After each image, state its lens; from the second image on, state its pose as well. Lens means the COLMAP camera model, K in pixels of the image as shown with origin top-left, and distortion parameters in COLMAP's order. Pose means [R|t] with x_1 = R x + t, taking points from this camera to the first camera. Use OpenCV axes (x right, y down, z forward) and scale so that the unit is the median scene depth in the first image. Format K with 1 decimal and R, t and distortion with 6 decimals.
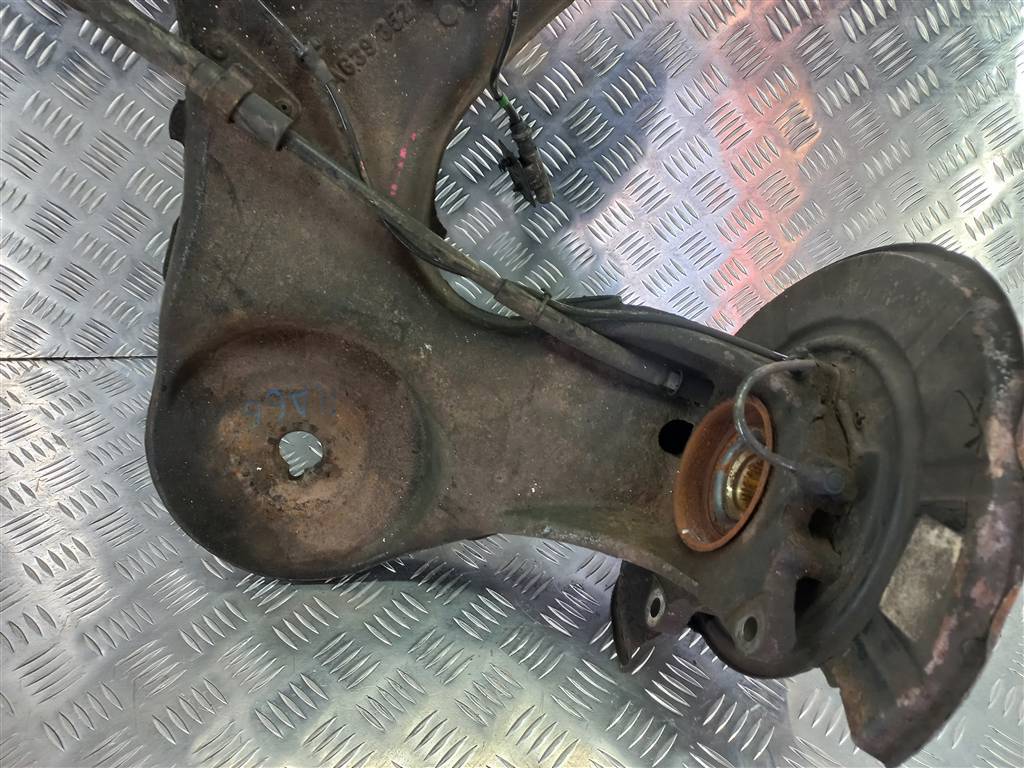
lens RADIAL K [[746.3, 0, 521.8], [0, 746.3, 385.6], [0, 0, 1]] dist [0.028688, -0.002749]
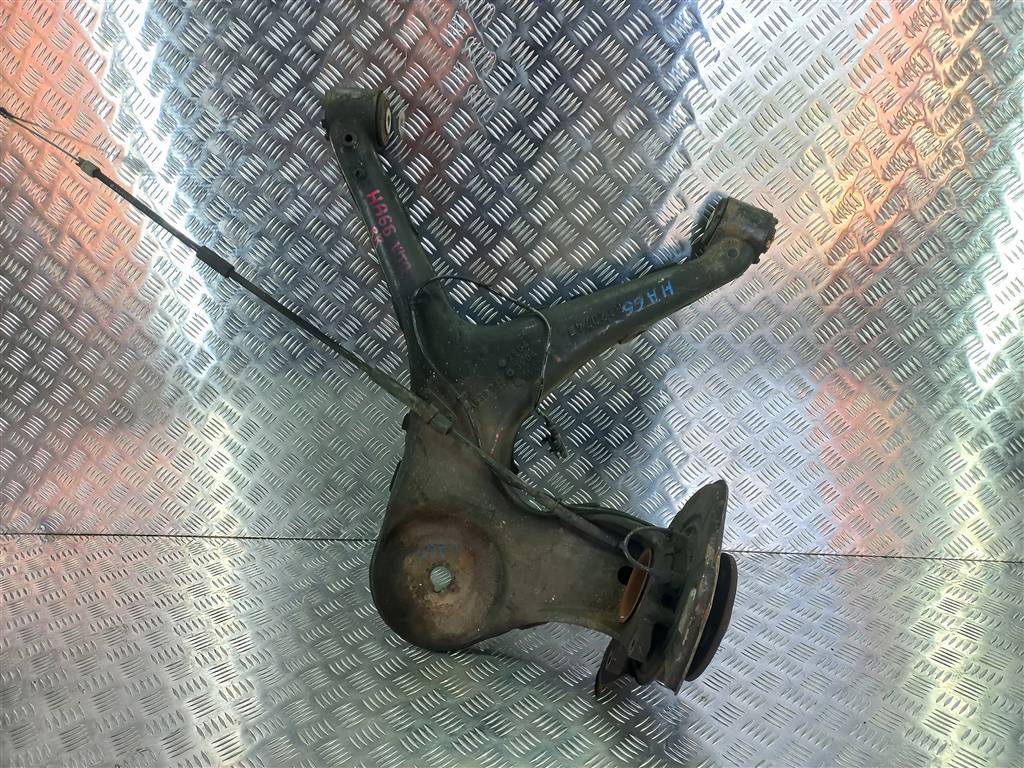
lens RADIAL K [[746.3, 0, 502.7], [0, 746.3, 379.0], [0, 0, 1]] dist [0.028688, -0.002749]
pose [[0.981107, -0.005069, -0.193398, 0.283183], [-0.060180, 0.942068, -0.329981, 0.264027], [0.183867, 0.335385, 0.923964, -1.101131]]
